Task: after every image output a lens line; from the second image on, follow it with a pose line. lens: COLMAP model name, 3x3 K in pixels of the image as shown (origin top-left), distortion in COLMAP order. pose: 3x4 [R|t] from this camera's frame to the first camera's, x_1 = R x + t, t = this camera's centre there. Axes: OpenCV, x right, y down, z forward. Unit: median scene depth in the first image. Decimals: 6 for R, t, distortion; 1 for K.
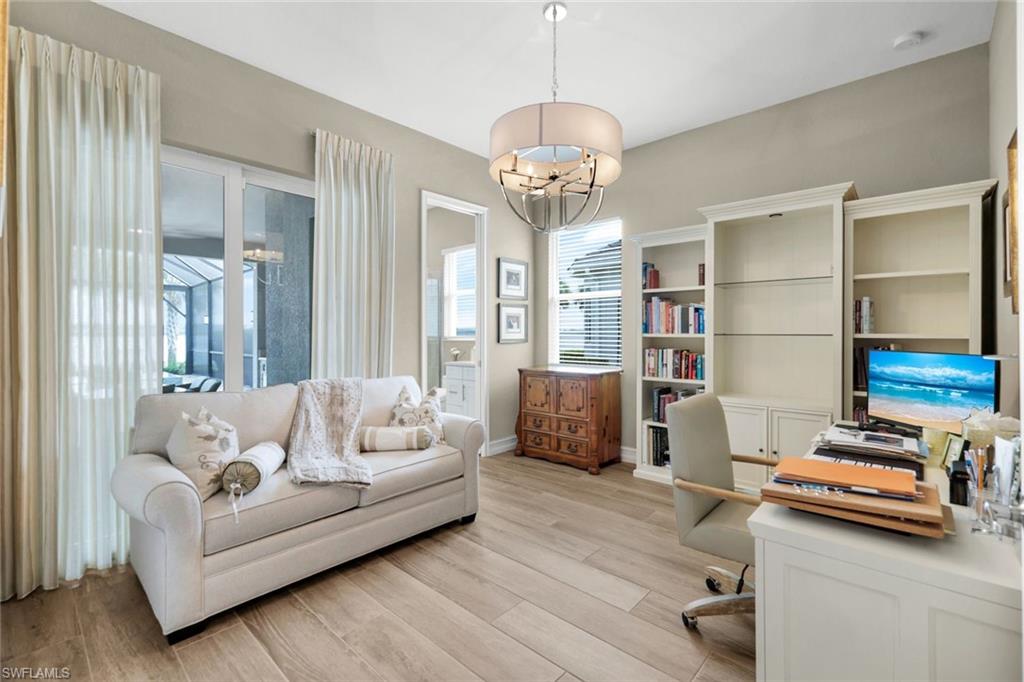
lens RADIAL K [[450.4, 0, 512.7], [0, 450.4, 336.6], [0, 0, 1]] dist [-0.000124, -0.000003]
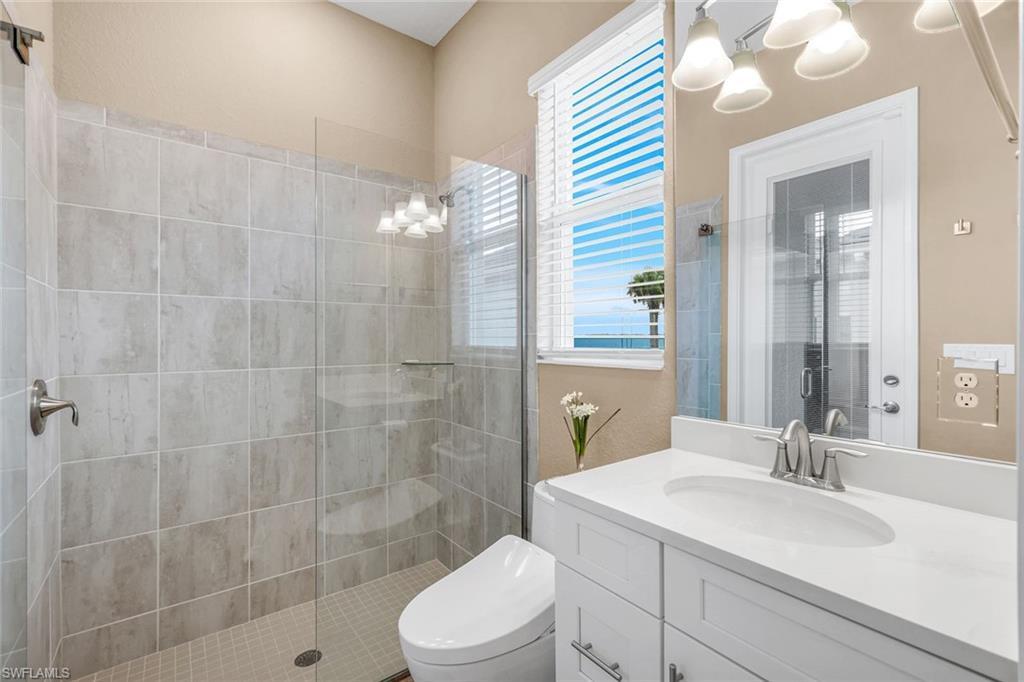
lens RADIAL K [[450.4, 0, 511.5], [0, 450.4, 340.5], [0, 0, 1]] dist [-0.000124, -0.000003]
pose [[0.984446, -0.003158, -0.175659, -0.113807], [0.002498, 0.999989, -0.003978, -0.005957], [0.175670, 0.003477, 0.984443, 0.680615]]
